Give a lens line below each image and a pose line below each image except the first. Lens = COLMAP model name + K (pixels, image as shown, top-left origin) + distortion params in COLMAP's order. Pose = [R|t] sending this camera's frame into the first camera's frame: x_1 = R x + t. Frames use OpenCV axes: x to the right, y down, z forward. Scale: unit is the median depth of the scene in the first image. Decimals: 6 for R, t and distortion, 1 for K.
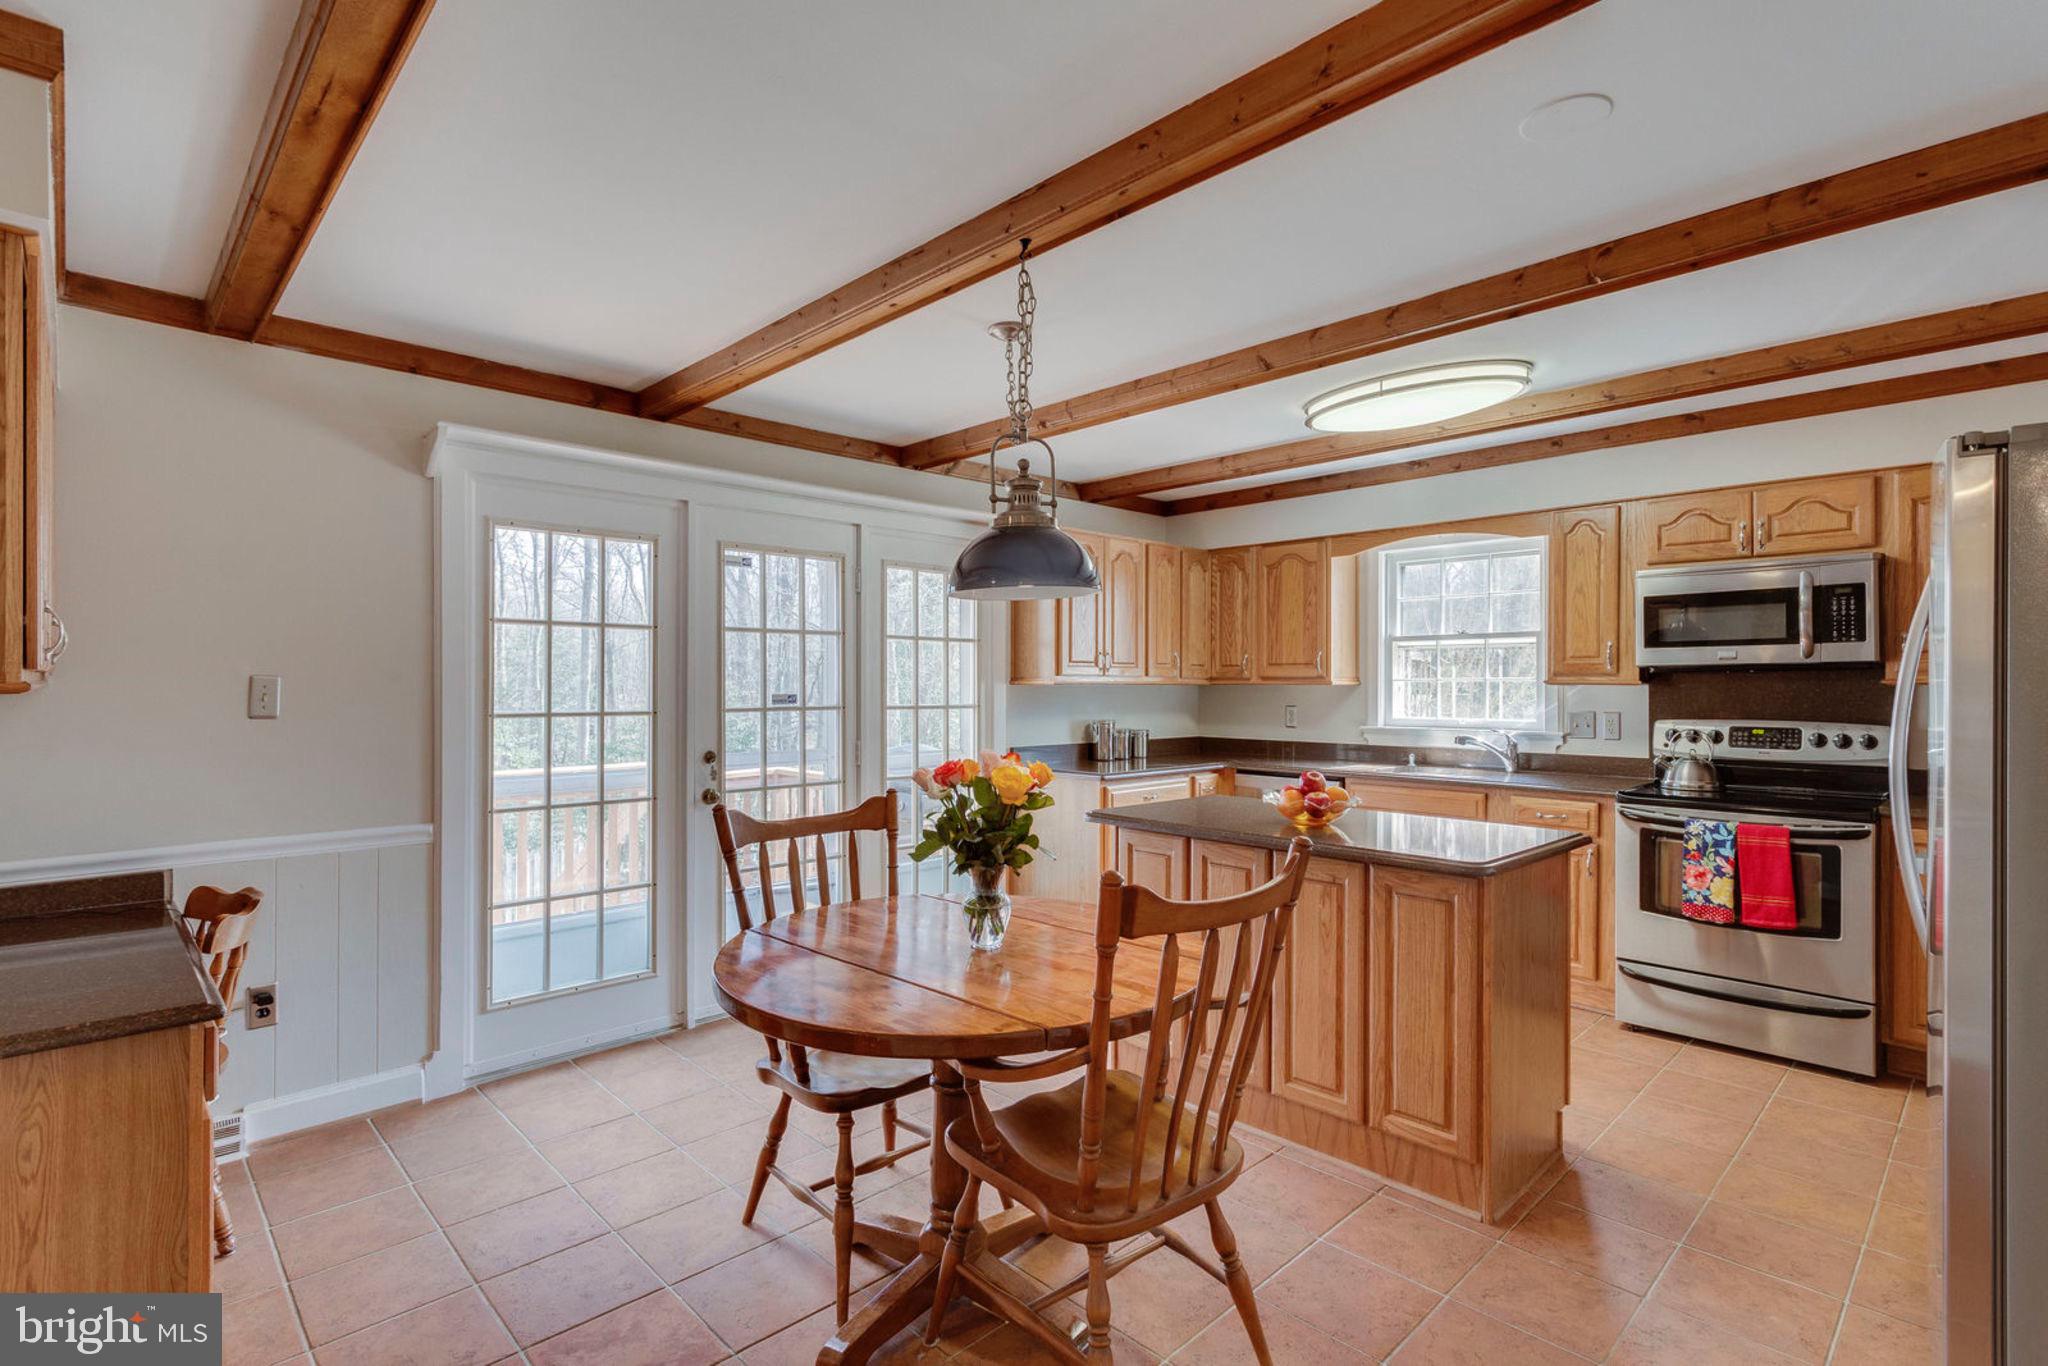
lens RADIAL K [[978.0, 0, 1024.0], [0, 978.0, 683.0], [0, 0, 1]] dist [0.000203, 0.001192]
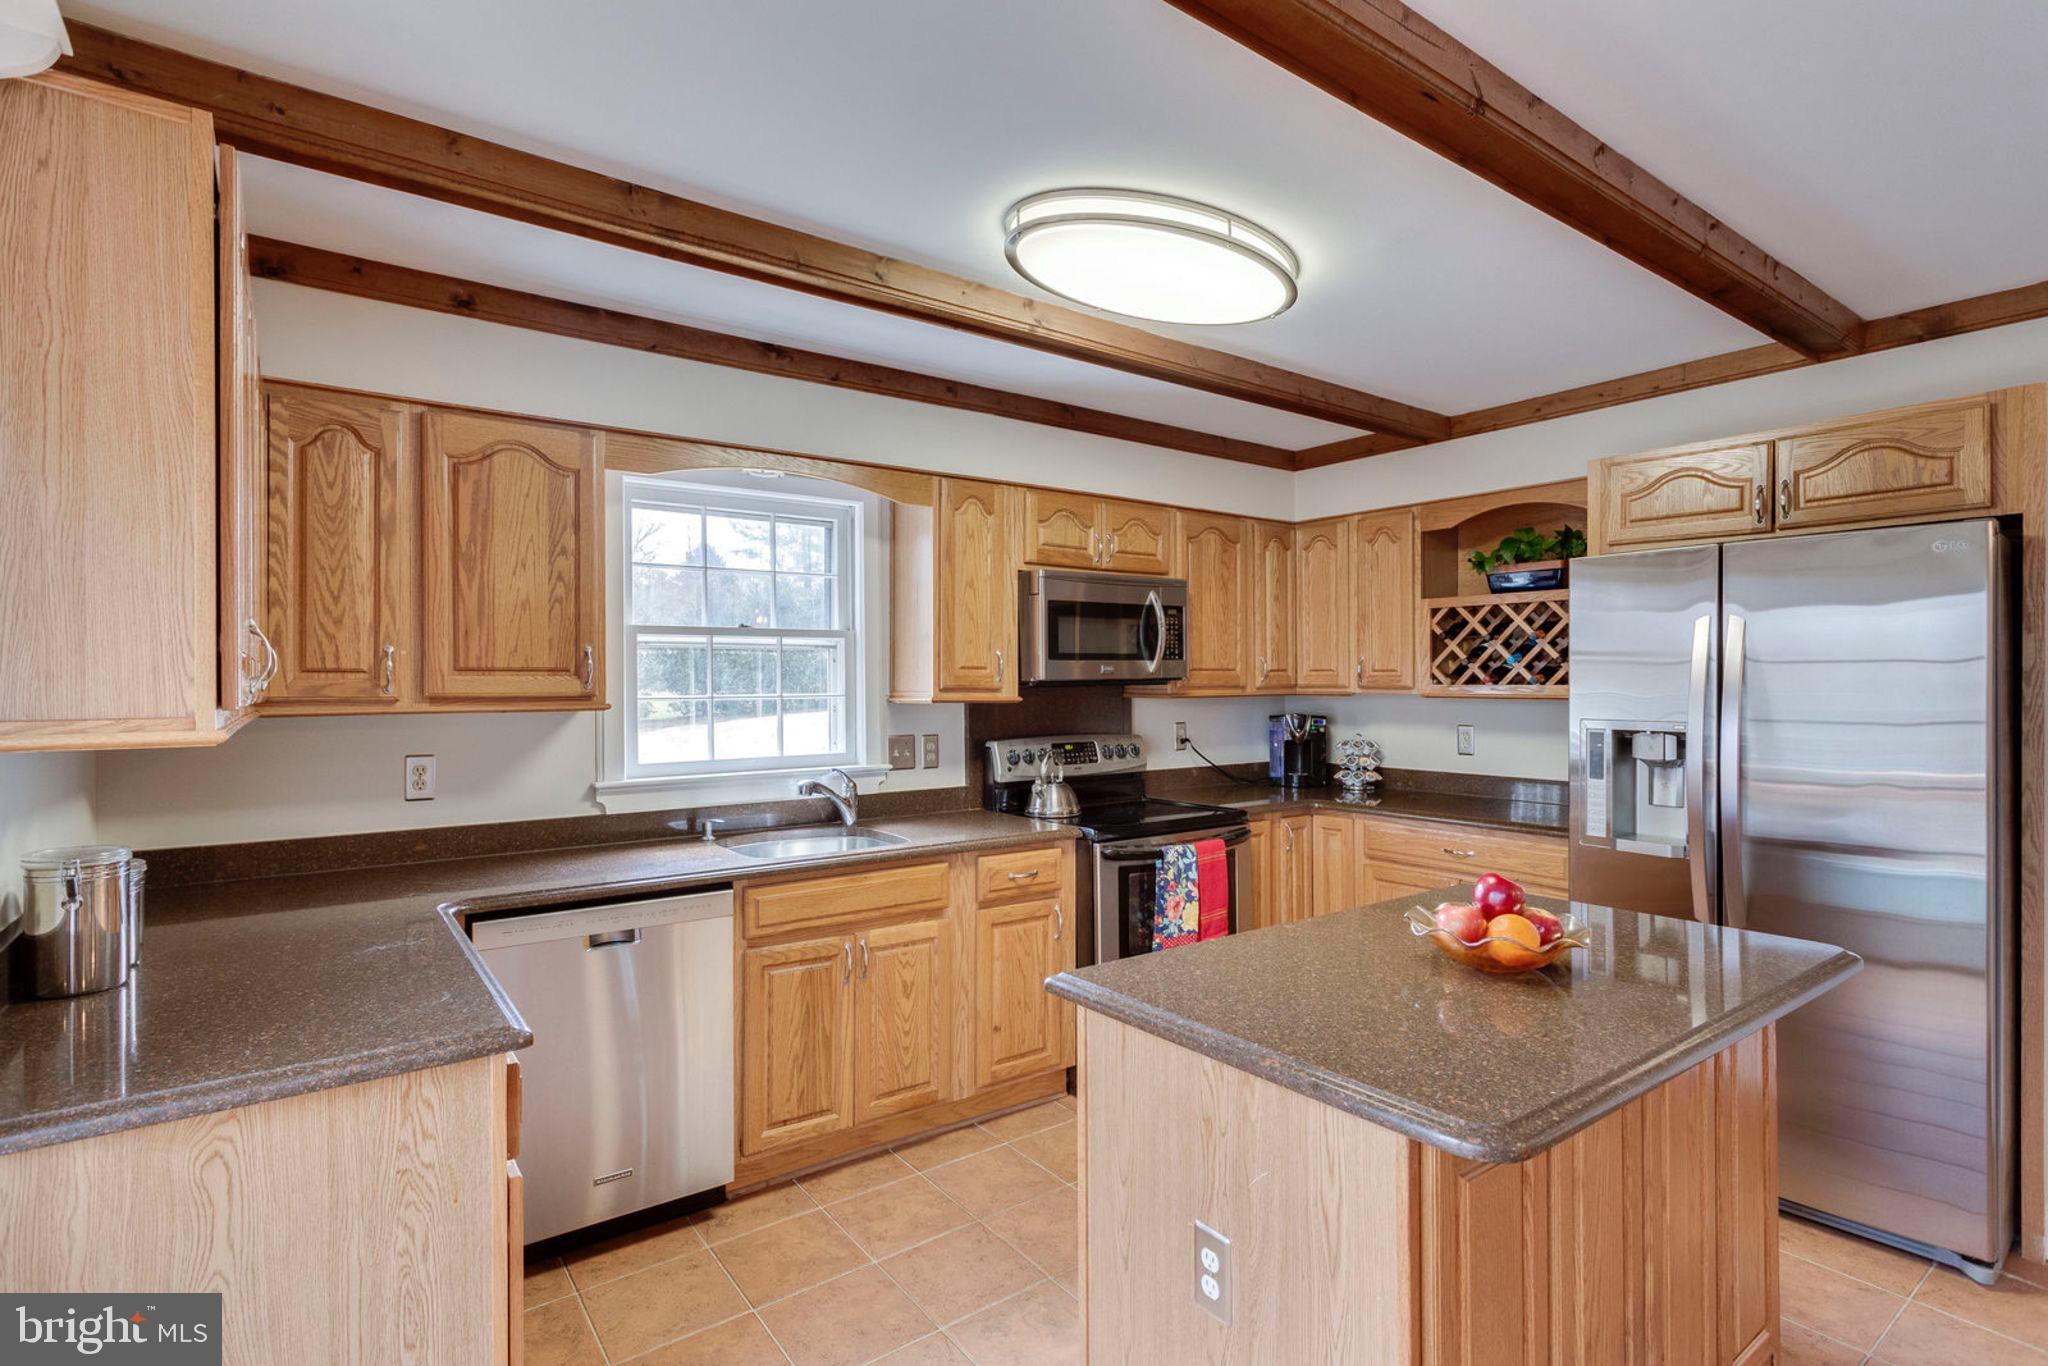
lens RADIAL K [[984.6, 0, 1031.2], [0, 984.6, 685.7], [0, 0, 1]] dist [0.001940, -0.000302]
pose [[0.135877, -0.005131, 0.990712, -0.228712], [0.003632, 0.999982, 0.004681, -0.016384], [-0.990719, 0.002962, 0.135894, 0.885157]]
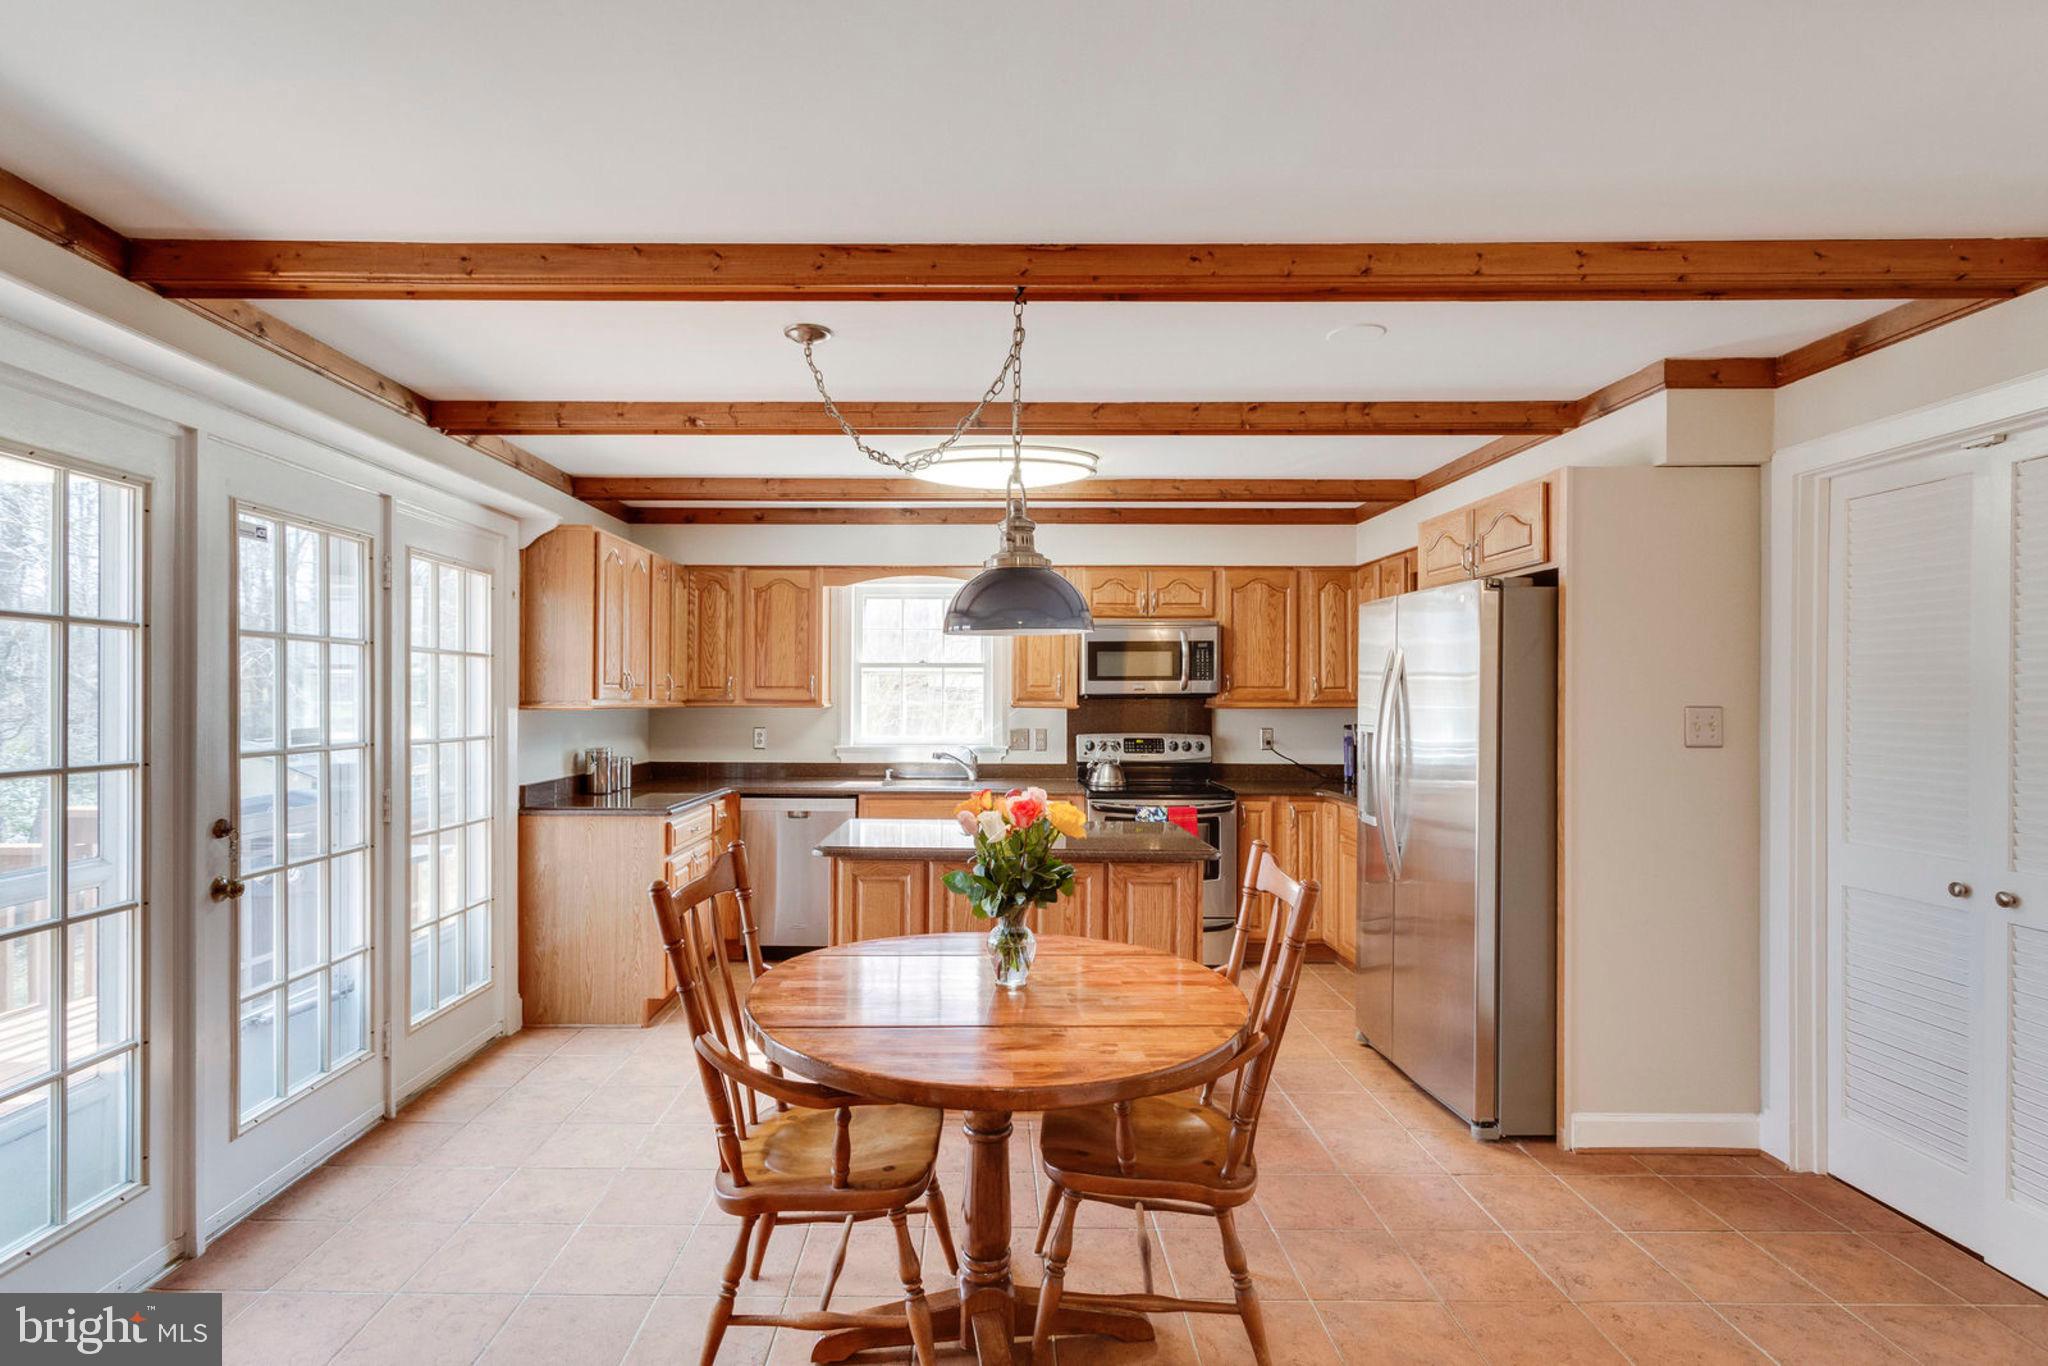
lens RADIAL K [[989.1, 0, 987.5], [0, 989.1, 701.6], [0, 0, 1]] dist [-0.001060, 0.000350]
pose [[0.695048, -0.001138, 0.718962, -0.415172], [-0.003990, 0.999977, 0.005440, -0.013816], [-0.718952, -0.006649, 0.695028, 0.166561]]
